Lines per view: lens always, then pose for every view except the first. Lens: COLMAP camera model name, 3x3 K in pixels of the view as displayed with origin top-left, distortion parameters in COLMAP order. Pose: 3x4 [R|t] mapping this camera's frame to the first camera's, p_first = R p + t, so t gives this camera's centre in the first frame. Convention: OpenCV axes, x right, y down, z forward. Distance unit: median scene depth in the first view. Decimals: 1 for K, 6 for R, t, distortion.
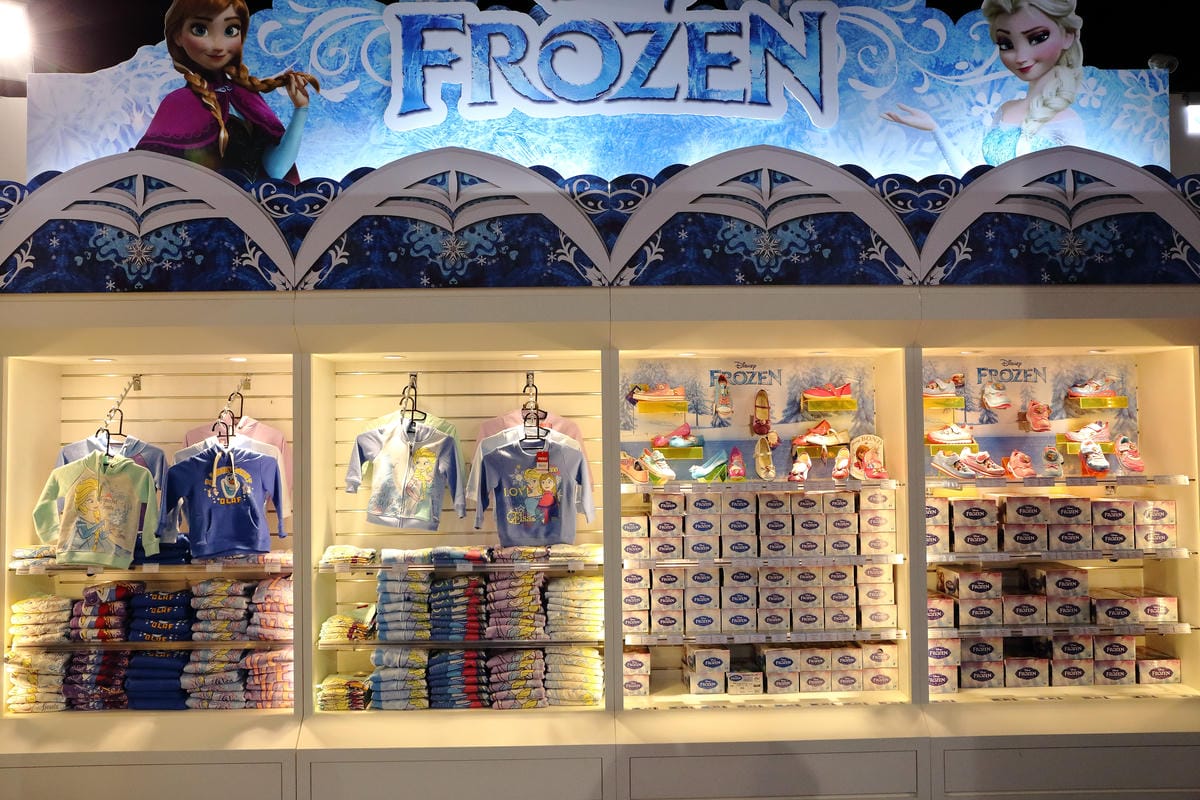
lens RADIAL K [[900.4, 0, 600.0], [0, 900.4, 400.0], [0, 0, 1]] dist [-0.085443, 0.086479]
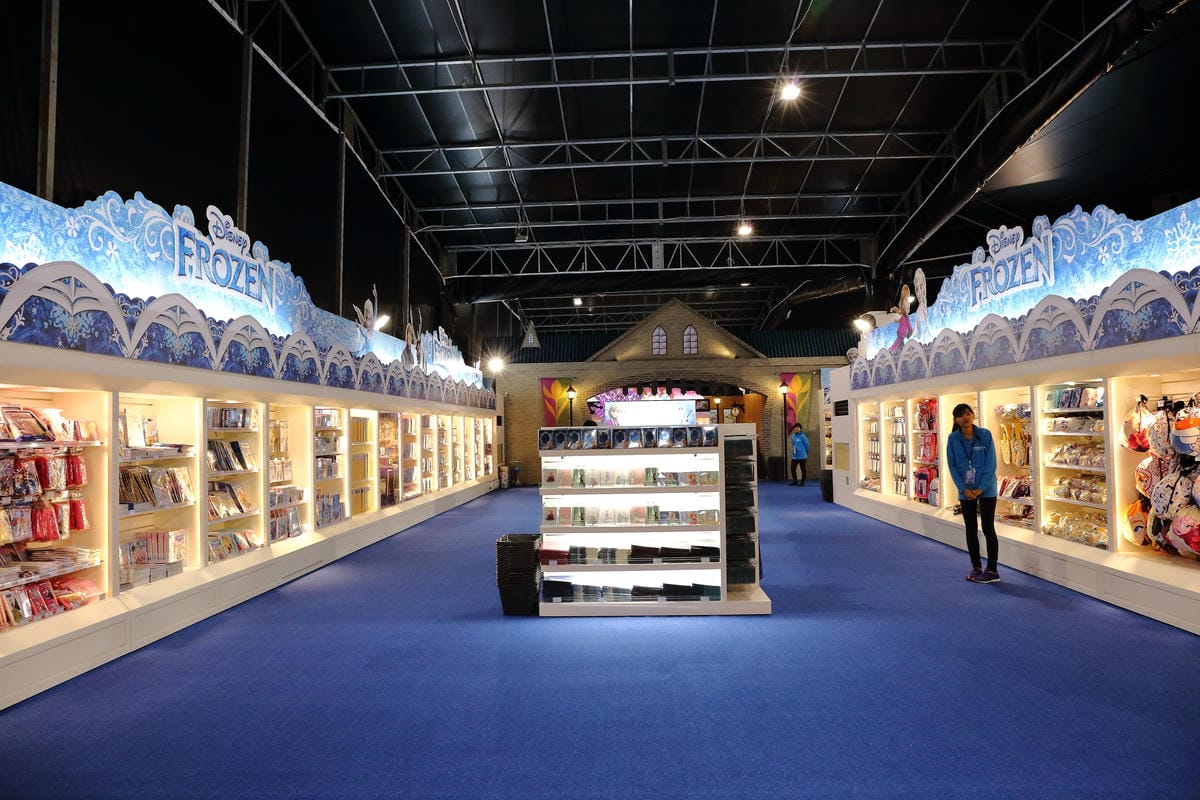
lens RADIAL K [[837.8, 0, 600.0], [0, 837.8, 400.0], [0, 0, 1]] dist [0.000619, 0.000301]
pose [[0.055304, 0.046147, 0.997403, -1.953962], [-0.015772, 0.998847, -0.045340, 0.023206], [-0.998345, -0.013223, 0.055968, -0.045640]]
